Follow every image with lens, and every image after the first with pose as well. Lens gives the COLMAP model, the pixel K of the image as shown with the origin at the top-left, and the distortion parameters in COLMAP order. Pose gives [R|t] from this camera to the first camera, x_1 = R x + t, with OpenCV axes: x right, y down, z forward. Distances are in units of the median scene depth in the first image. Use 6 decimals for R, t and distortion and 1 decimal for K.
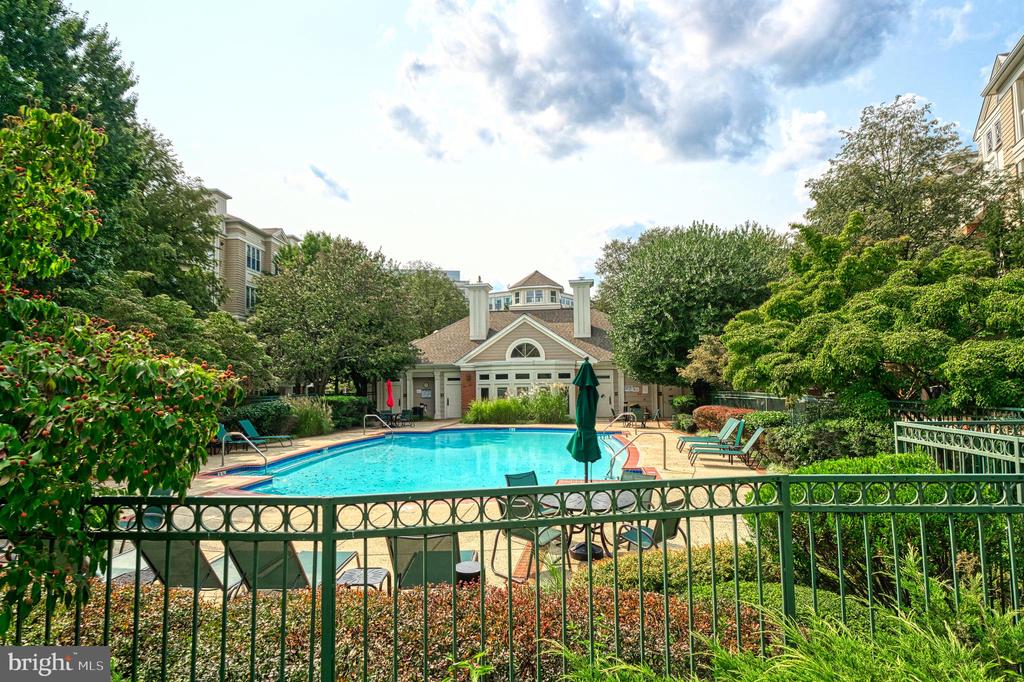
lens RADIAL K [[557.2, 0, 512.0], [0, 557.2, 339.8], [0, 0, 1]] dist [0.001698, 0.000335]
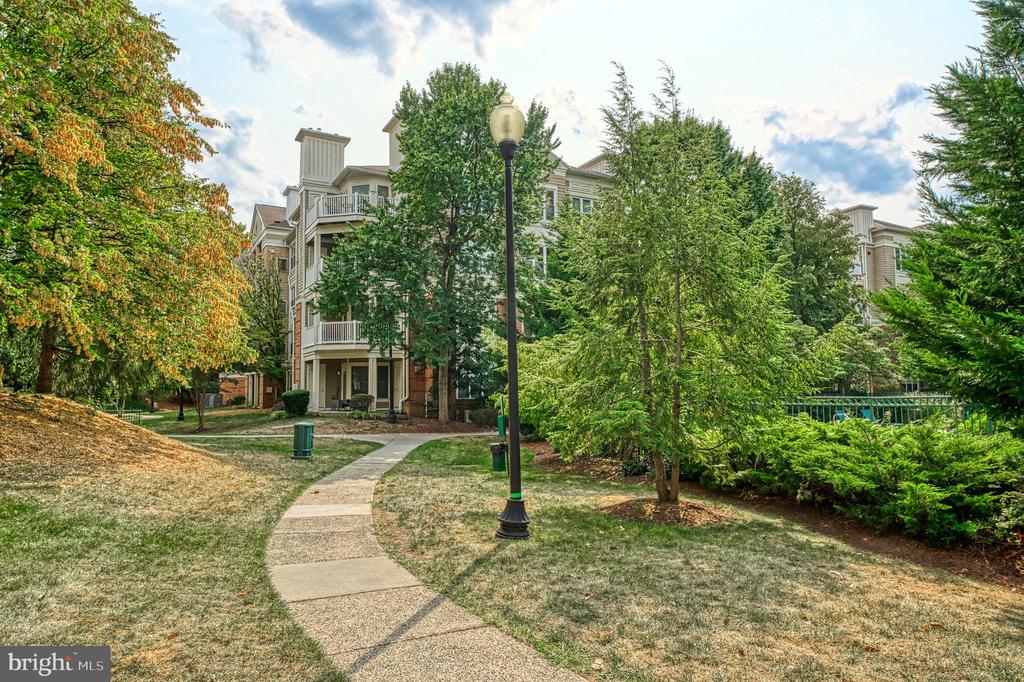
lens RADIAL K [[709.4, 0, 512.0], [0, 709.4, 341.5], [0, 0, 1]] dist [0.000271, 0.000076]
pose [[0.505678, -0.049695, -0.861290, 0.307837], [0.065026, 0.997695, -0.019387, -0.020476], [0.860268, -0.046203, 0.507744, -0.305725]]
